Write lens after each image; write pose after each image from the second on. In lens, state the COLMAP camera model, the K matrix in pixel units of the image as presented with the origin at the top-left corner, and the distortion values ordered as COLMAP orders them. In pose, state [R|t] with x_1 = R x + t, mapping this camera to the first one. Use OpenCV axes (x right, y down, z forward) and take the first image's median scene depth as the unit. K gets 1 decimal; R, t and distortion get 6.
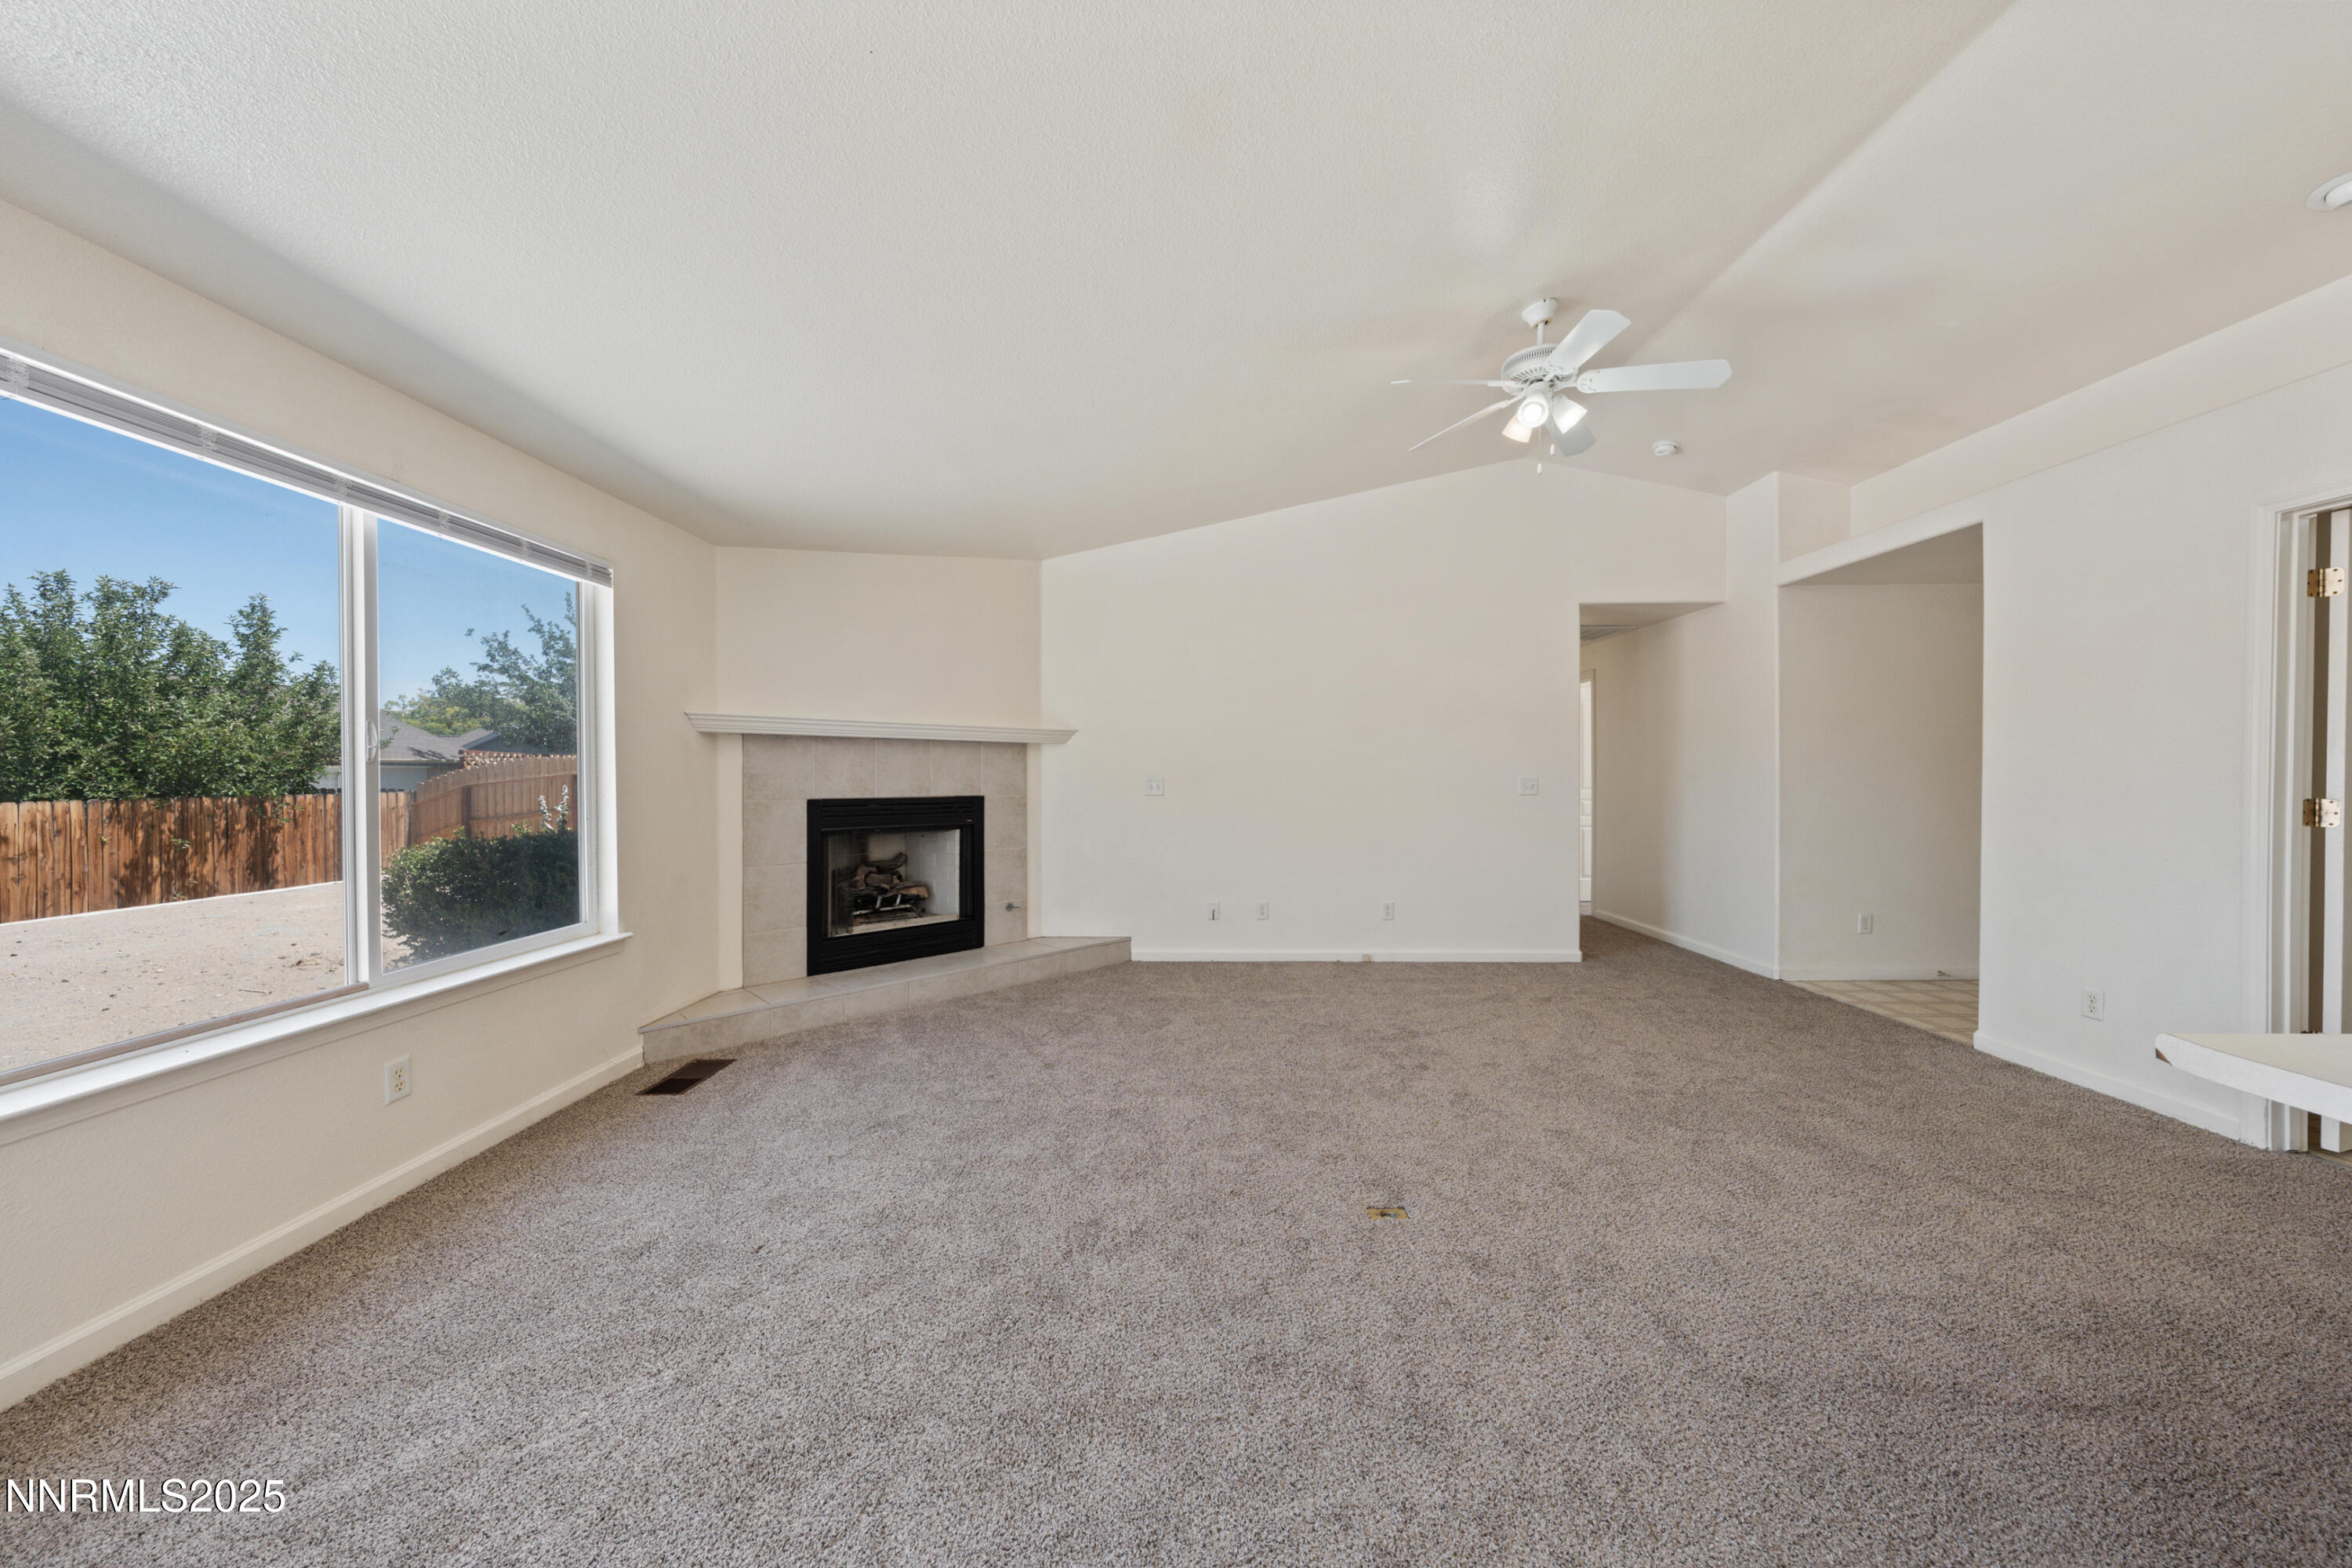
lens RADIAL K [[796.5, 0, 1178.0], [0, 796.5, 780.3], [0, 0, 1]] dist [-0.001831, 0.000068]
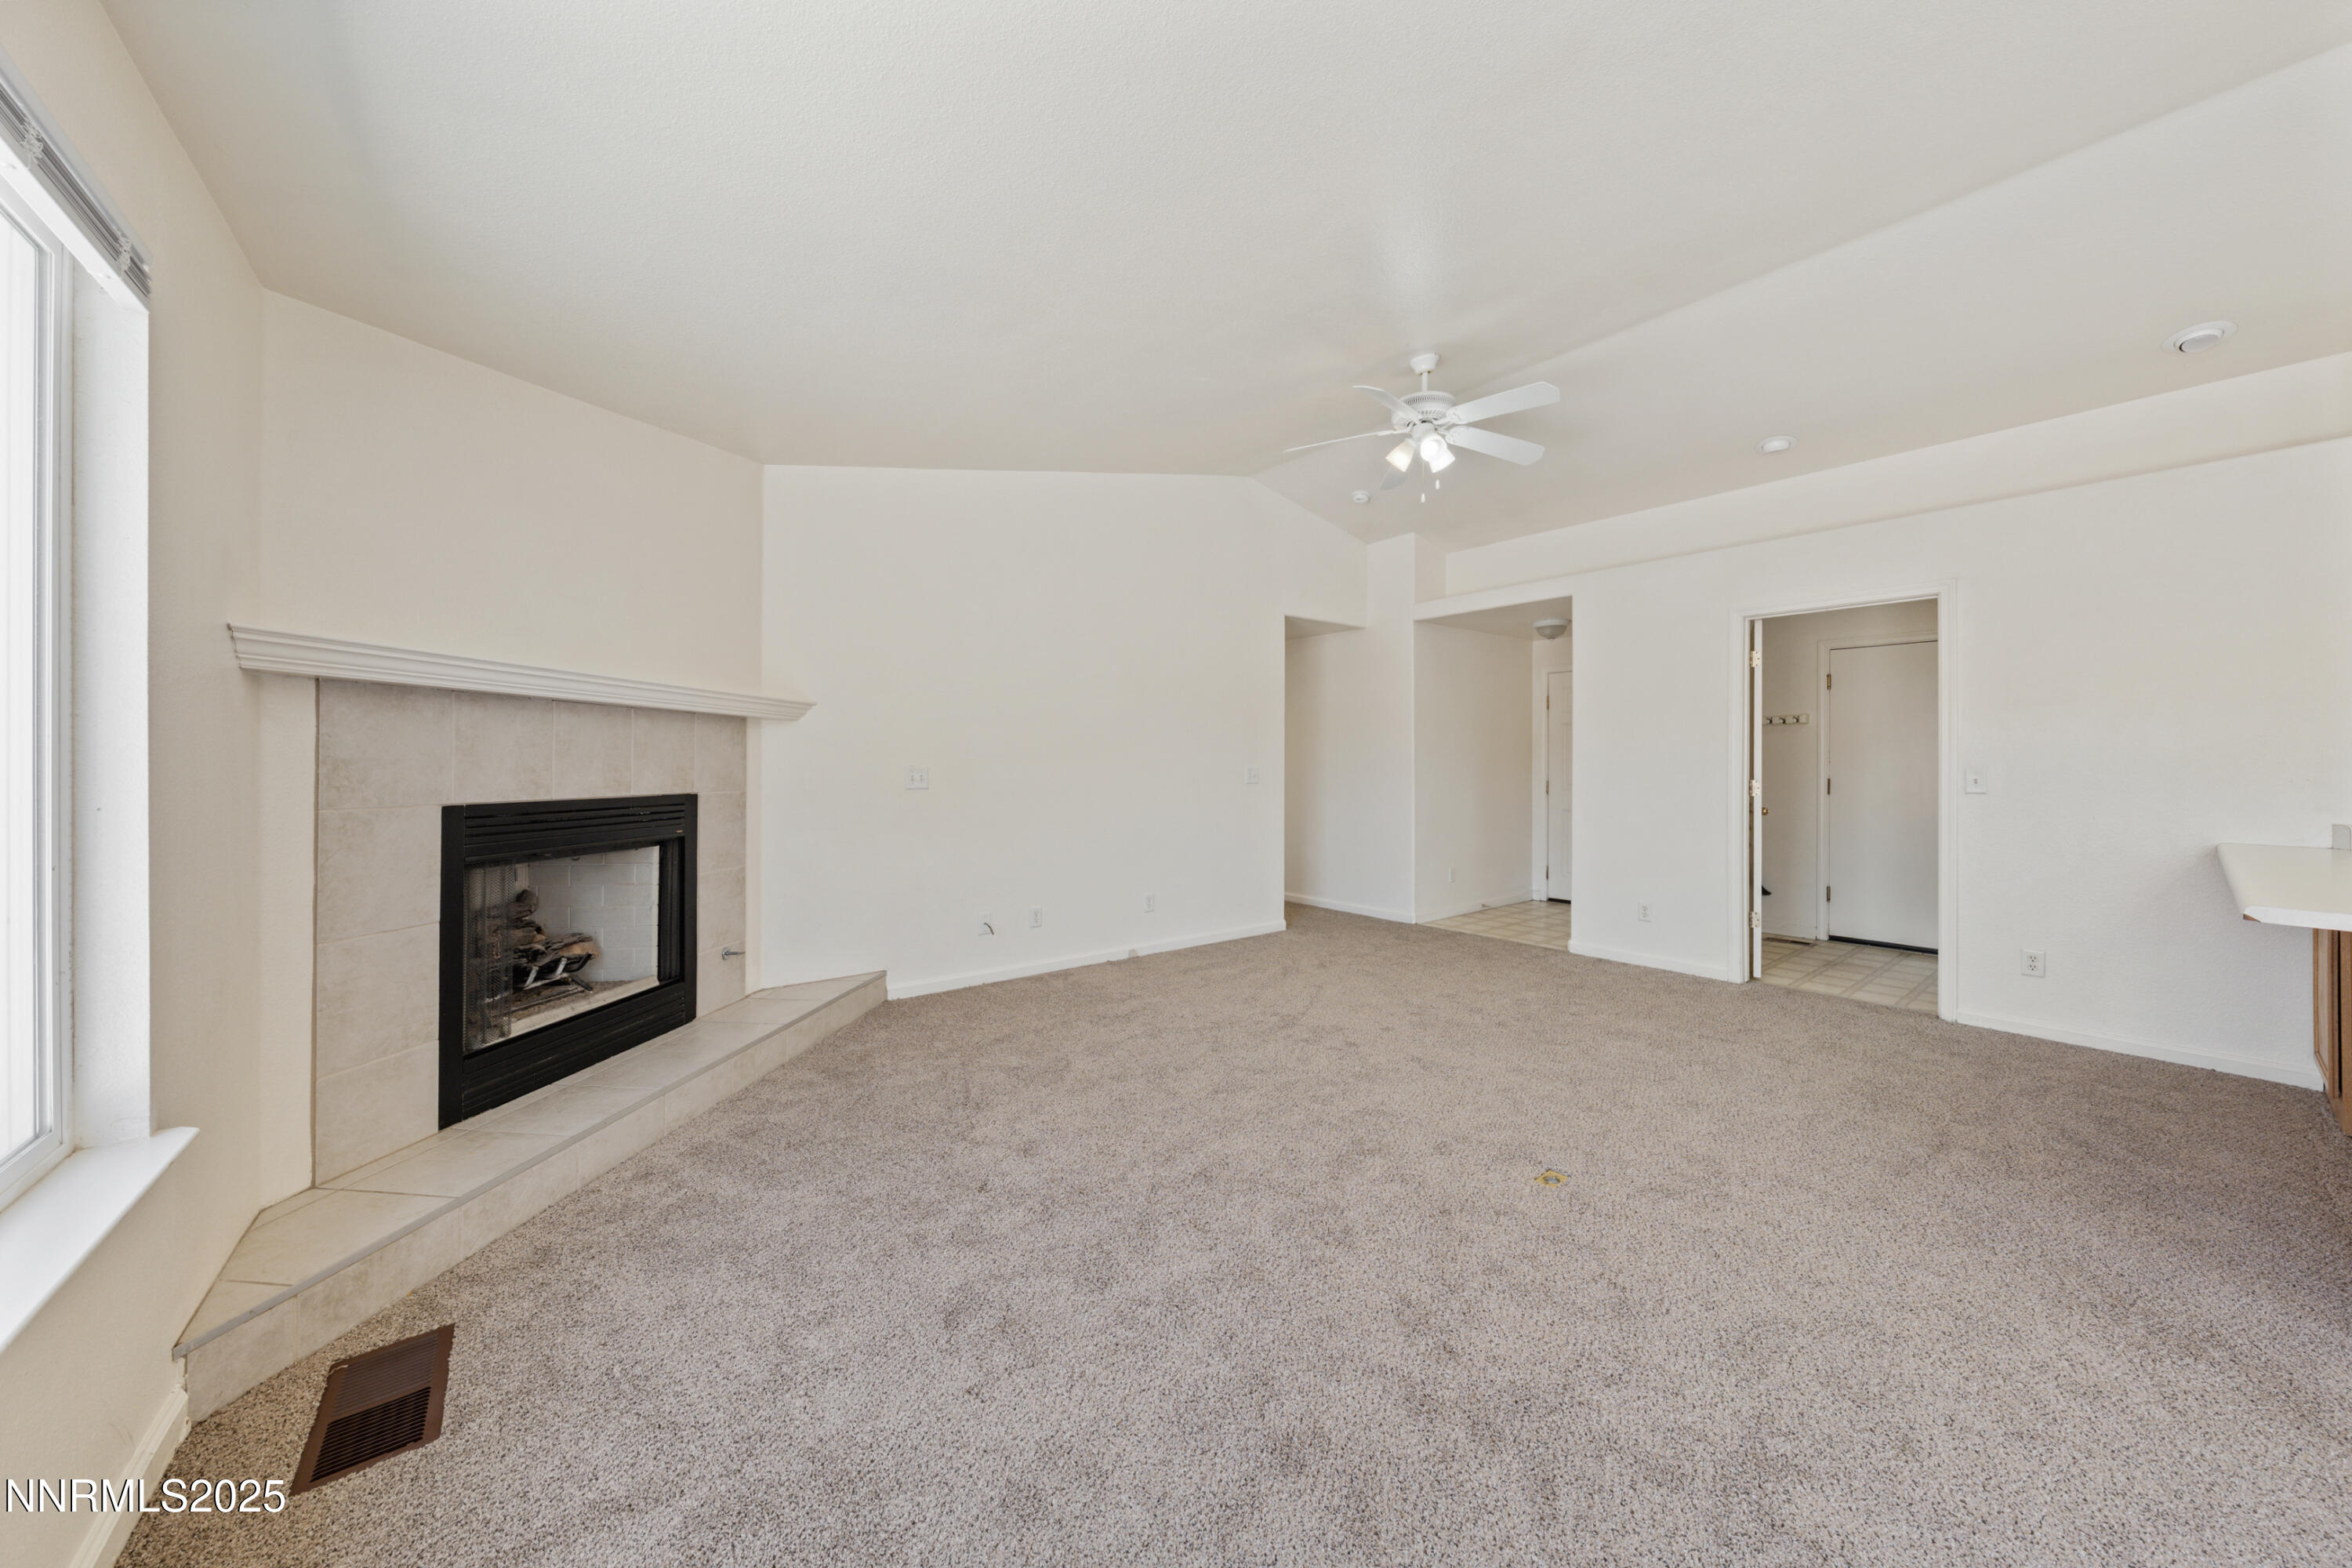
lens RADIAL K [[804.5, 0, 1175.6], [0, 804.5, 763.3], [0, 0, 1]] dist [-0.002033, -0.000074]
pose [[0.774695, 0.005823, 0.632308, -0.392107], [0.000503, 0.999952, -0.009825, 0.001047], [-0.632335, 0.007930, 0.774654, 0.236635]]
